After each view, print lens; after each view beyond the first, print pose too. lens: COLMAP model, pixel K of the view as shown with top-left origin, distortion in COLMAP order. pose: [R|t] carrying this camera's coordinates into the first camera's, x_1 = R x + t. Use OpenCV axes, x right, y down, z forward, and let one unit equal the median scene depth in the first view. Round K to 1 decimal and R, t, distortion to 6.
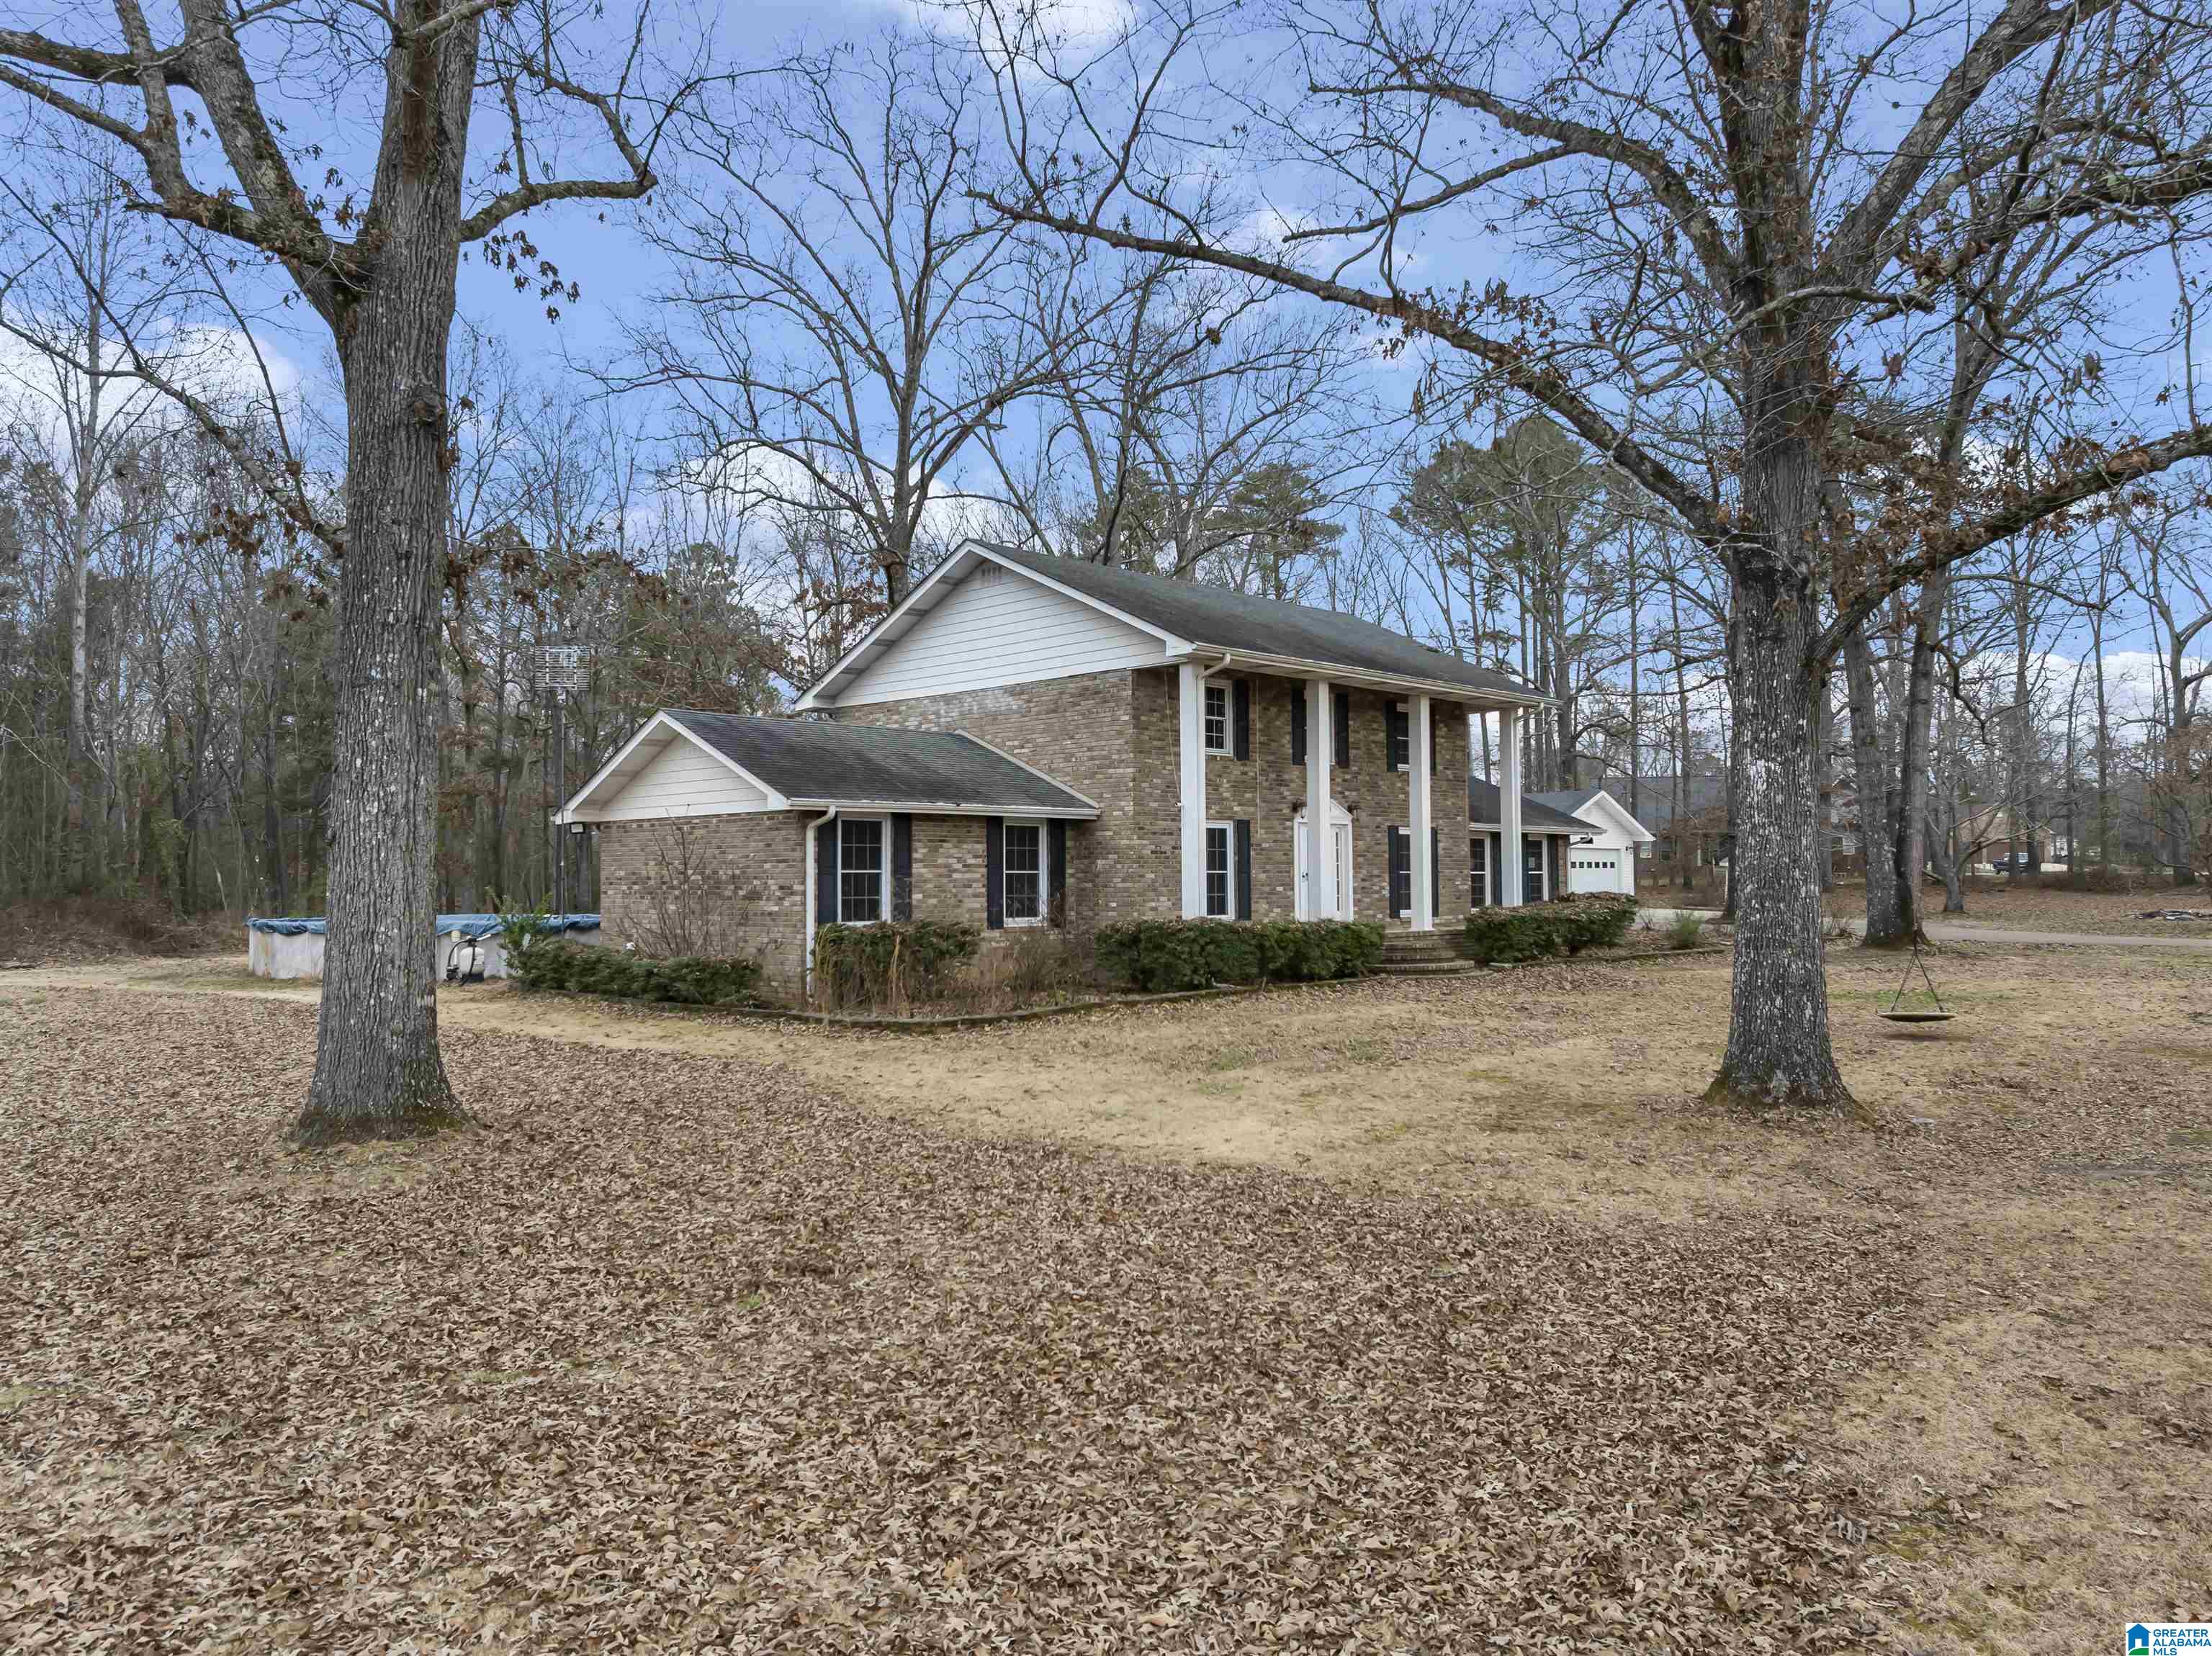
lens RADIAL K [[1531.3, 0, 1104.3], [0, 1531.3, 840.7], [0, 0, 1]] dist [-0.016790, -0.002783]
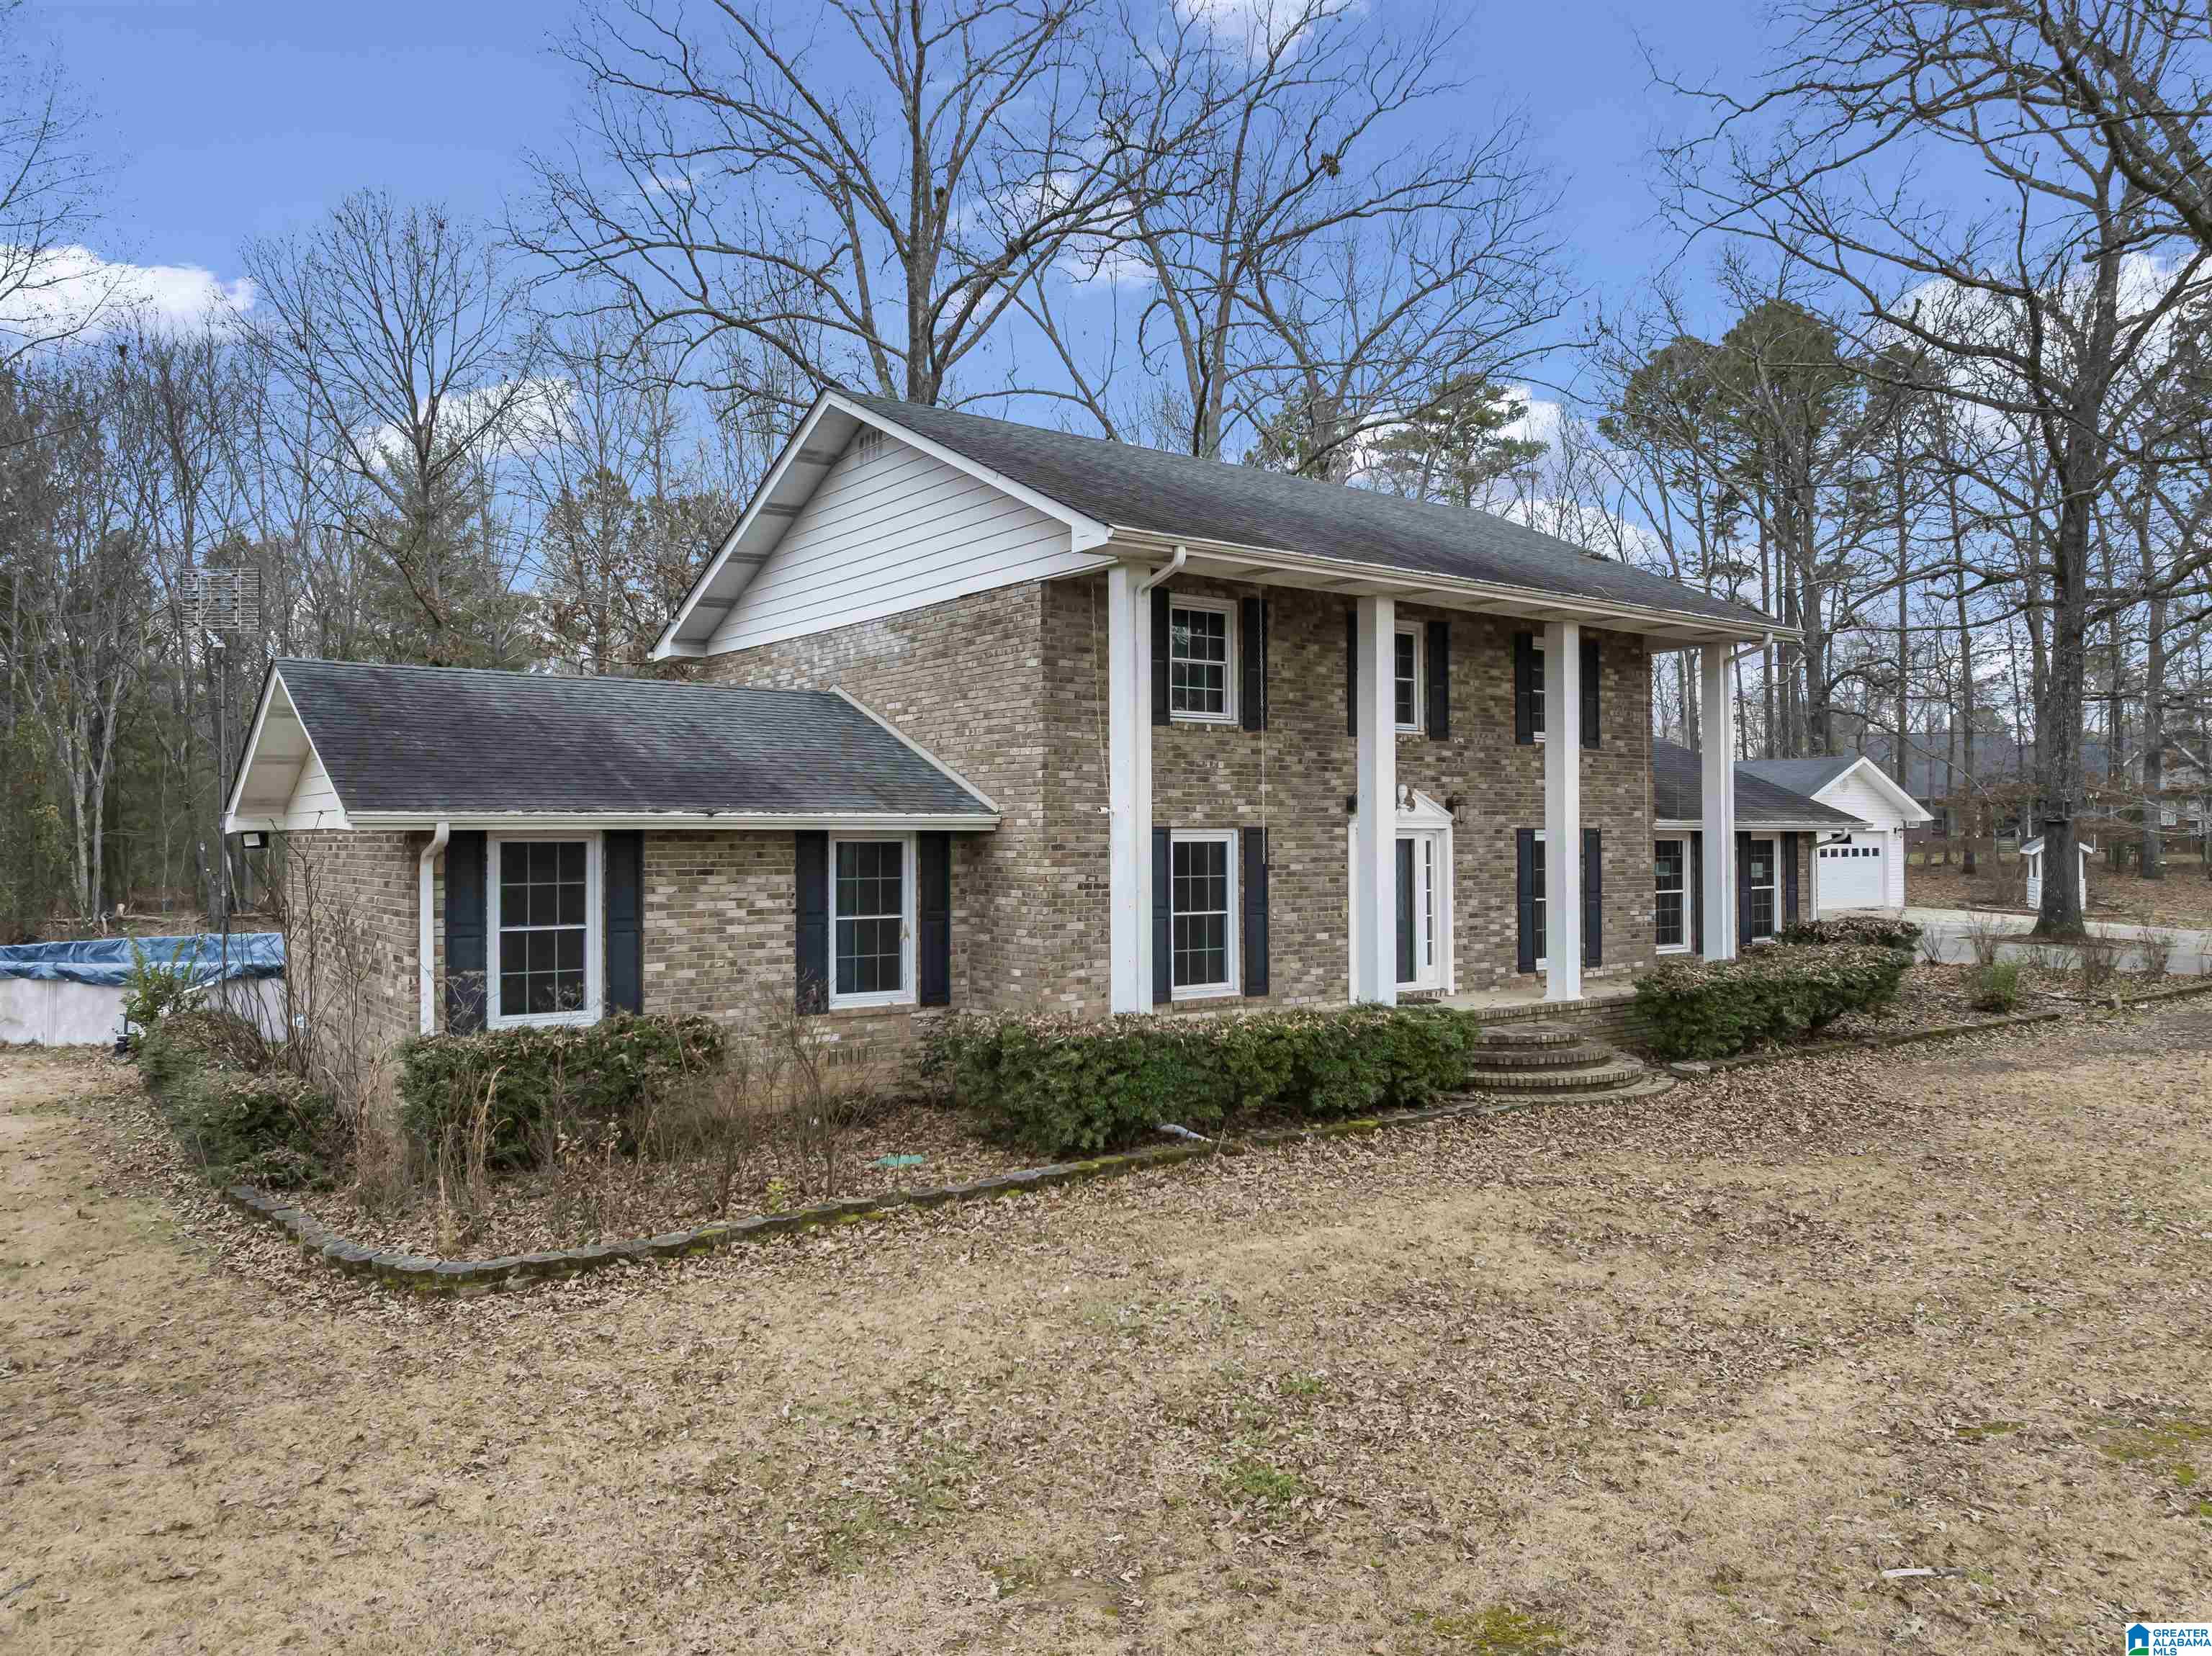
lens RADIAL K [[1531.3, 0, 1104.3], [0, 1531.3, 840.7], [0, 0, 1]] dist [-0.016790, -0.002783]
pose [[0.989719, 0.002613, -0.142999, 0.100954], [0.001373, 0.999613, 0.027768, -0.021592], [0.143016, -0.027679, 0.989333, 0.325067]]
